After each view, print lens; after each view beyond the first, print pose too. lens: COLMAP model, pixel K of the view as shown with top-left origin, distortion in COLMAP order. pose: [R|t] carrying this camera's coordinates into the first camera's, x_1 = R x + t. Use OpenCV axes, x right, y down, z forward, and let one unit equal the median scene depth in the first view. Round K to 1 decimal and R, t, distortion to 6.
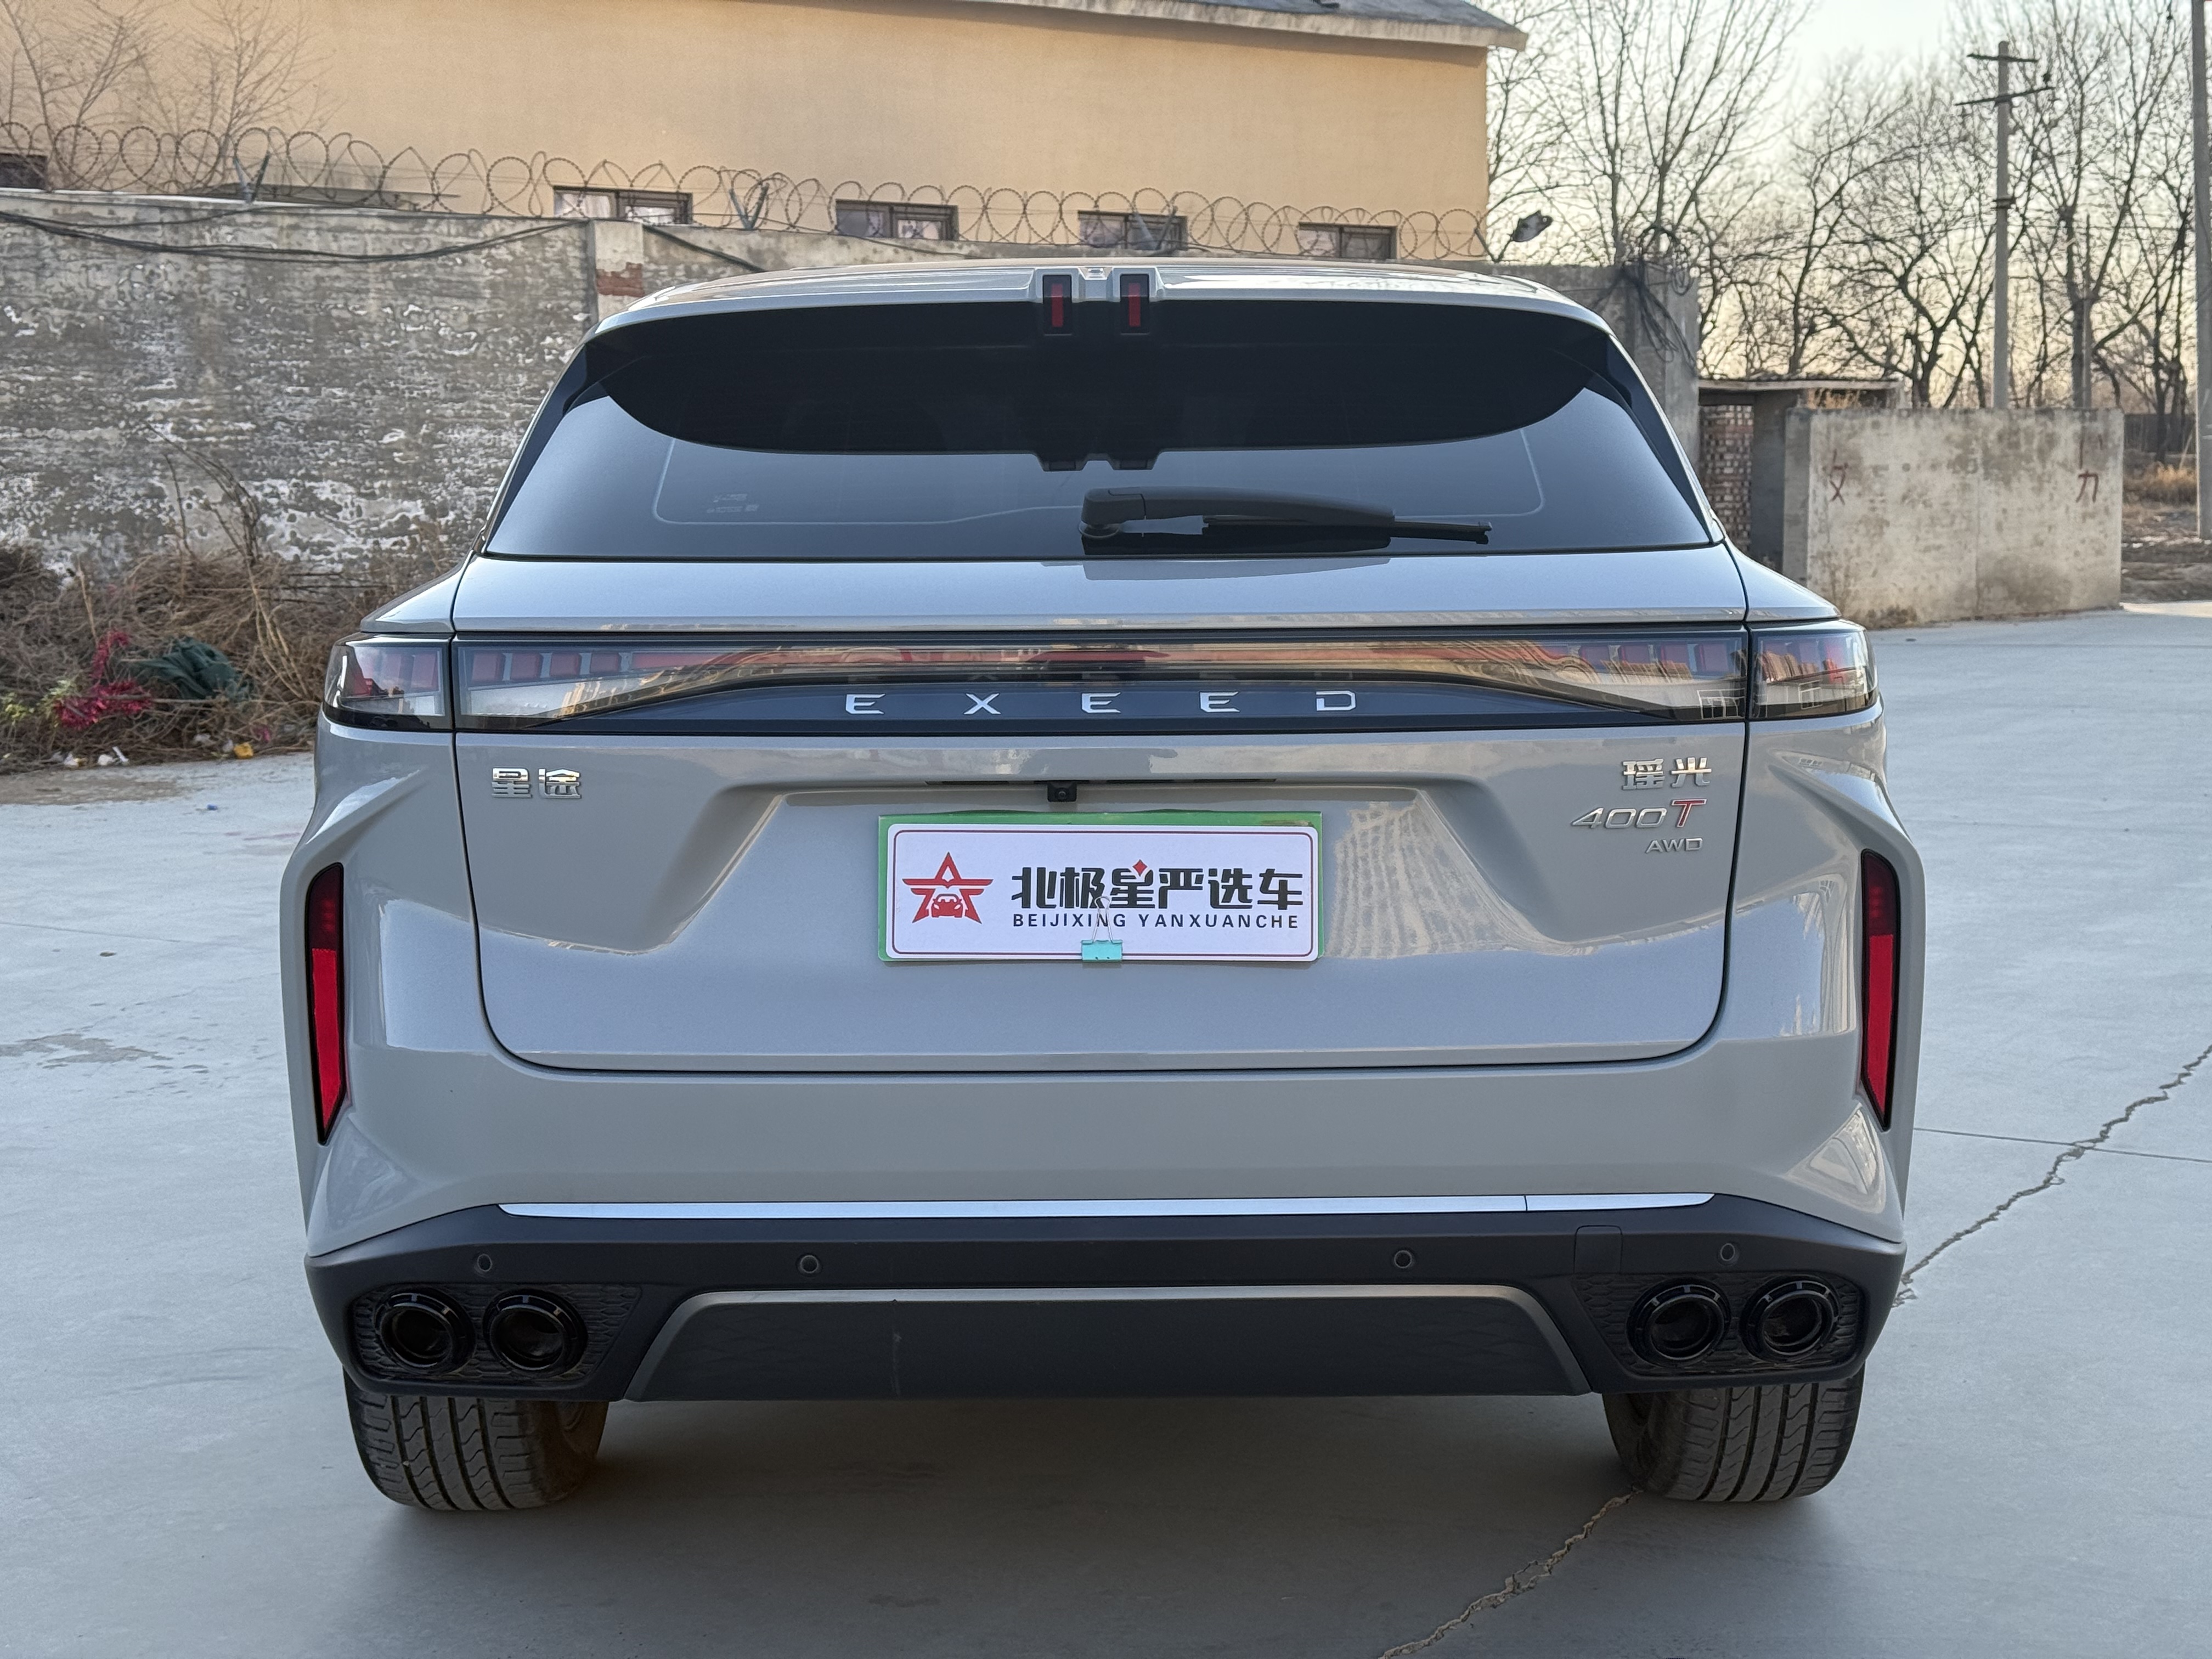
lens RADIAL K [[3098.4, 0, 1099.8], [0, 3098.4, 831.0], [0, 0, 1]] dist [0.129757, 0.000000]
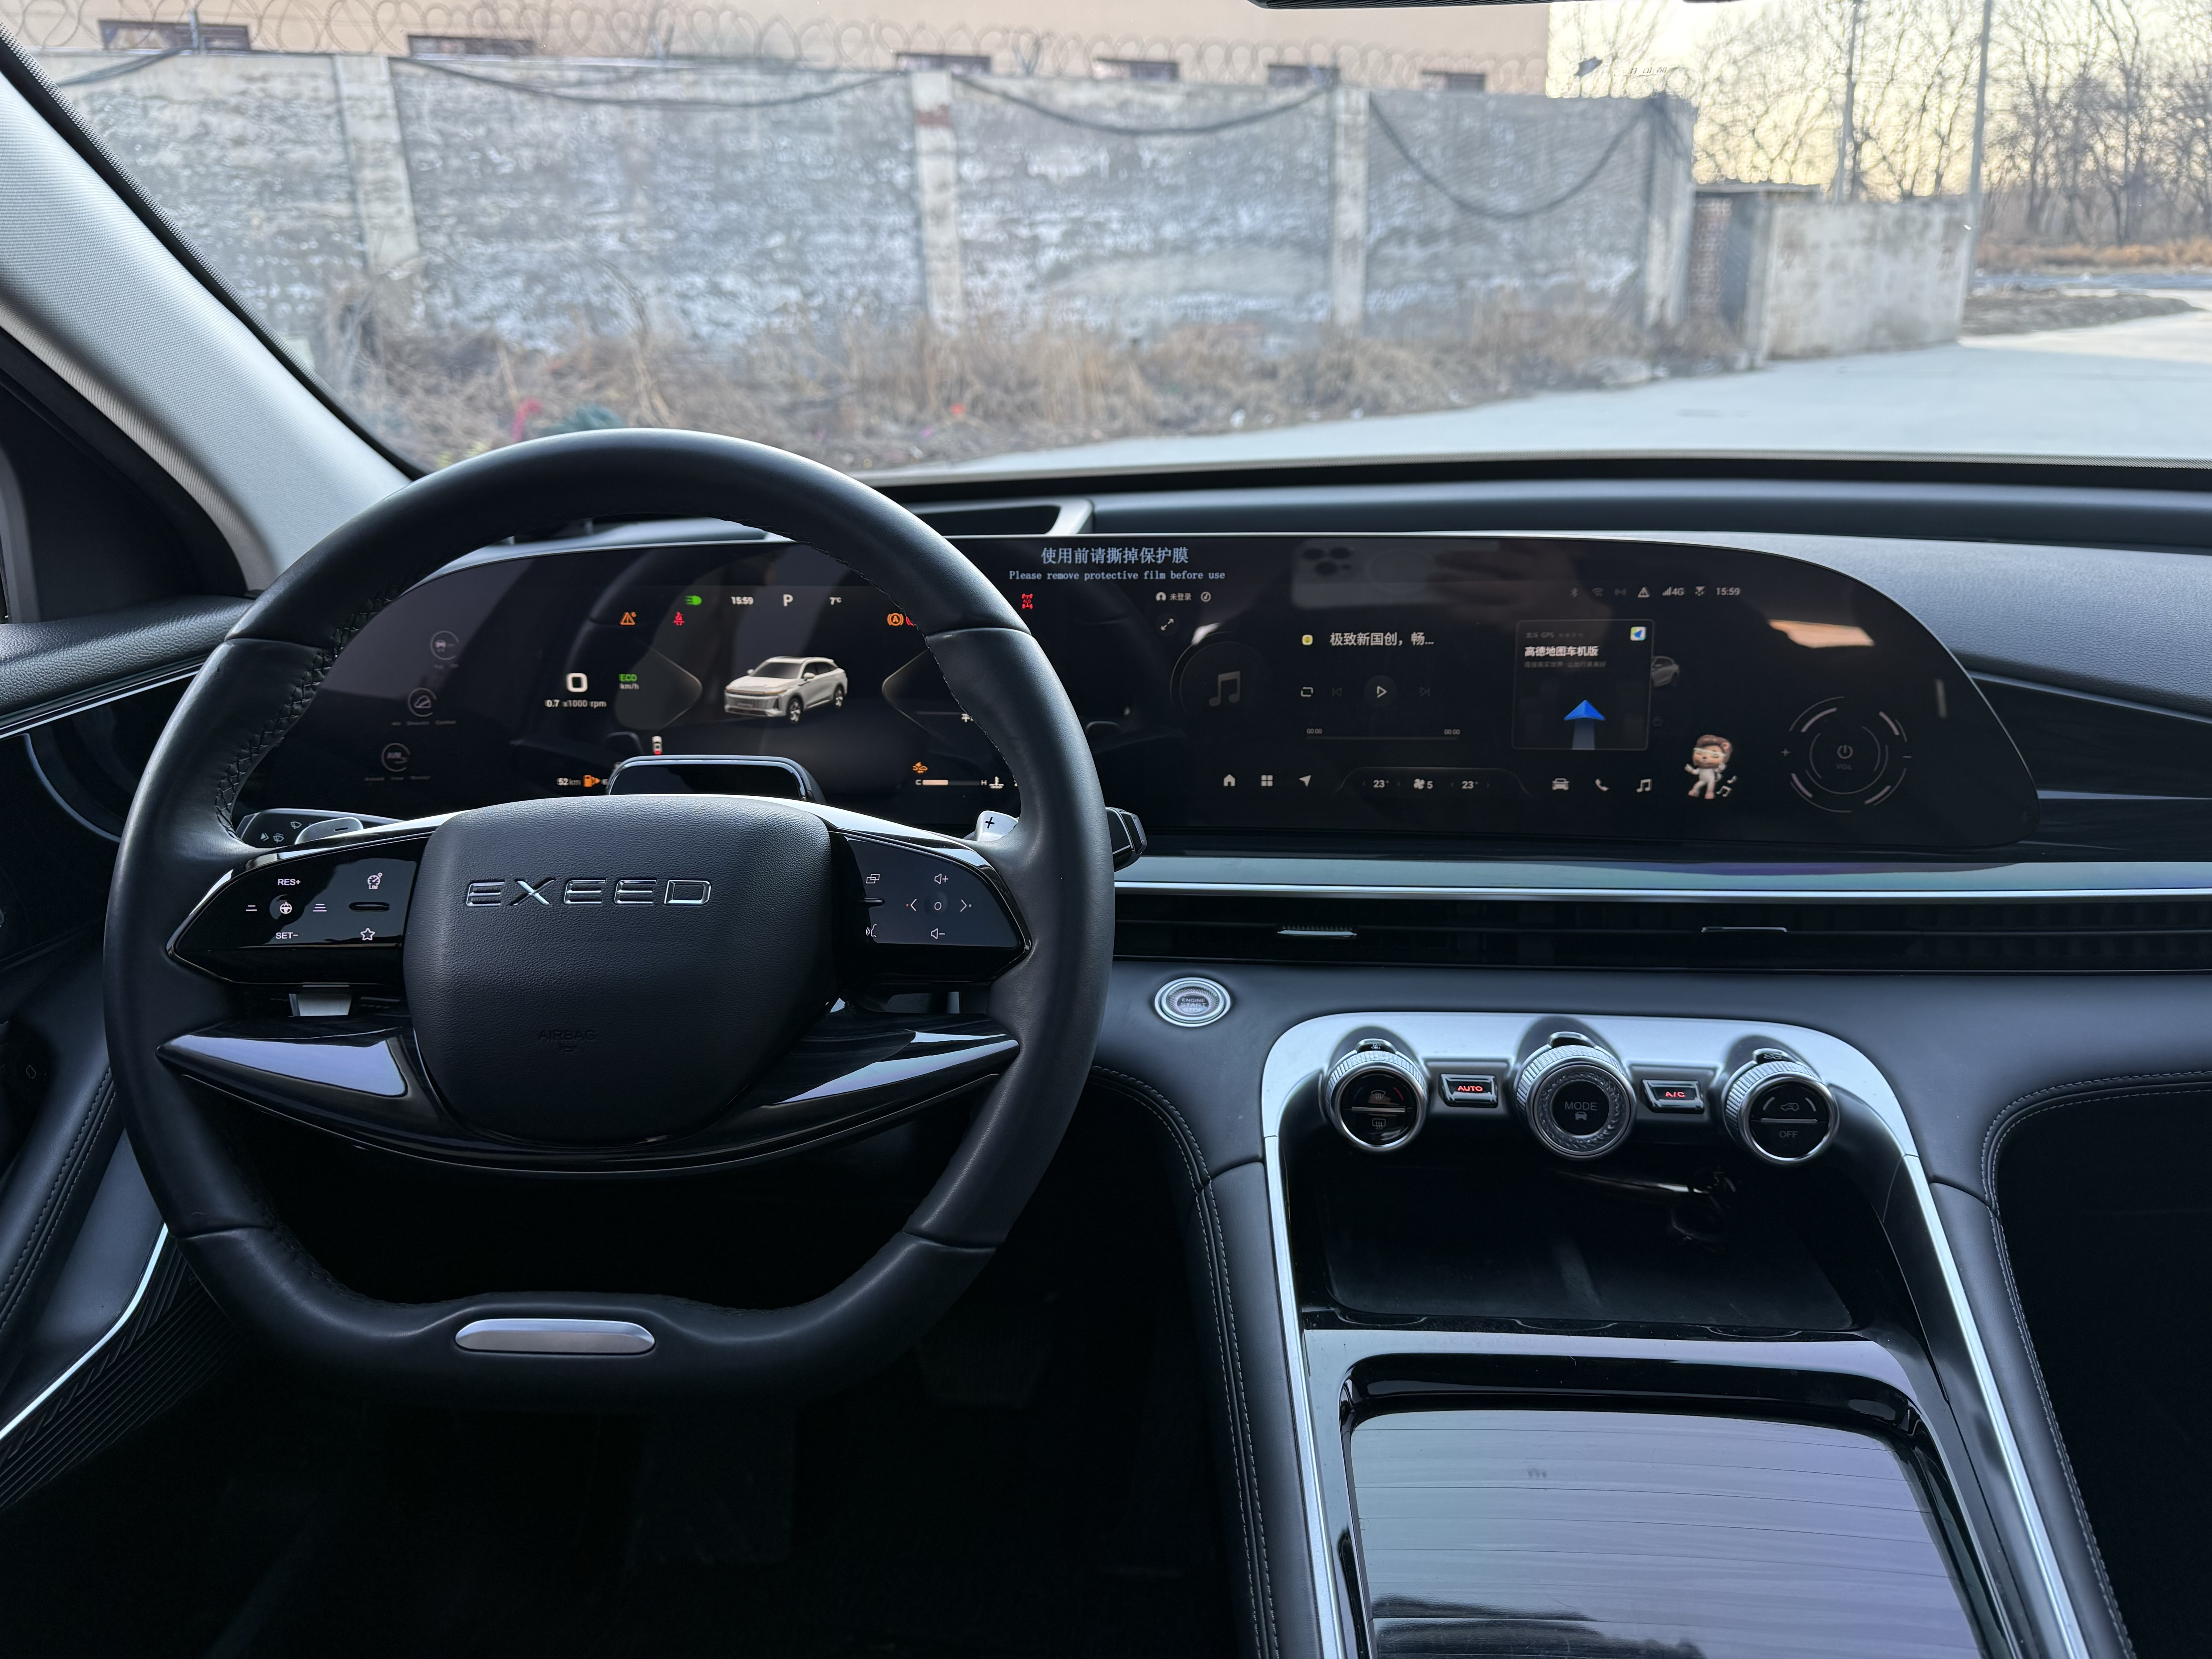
lens RADIAL K [[1585.6, 0, 1105.4], [0, 1585.6, 834.8], [0, 0, 1]] dist [-0.003931, -0.010641]
pose [[0.995469, 0.013976, -0.094057, -0.009027], [0.008144, 0.972976, 0.230765, -0.031837], [0.094740, -0.230485, 0.968453, 0.285612]]
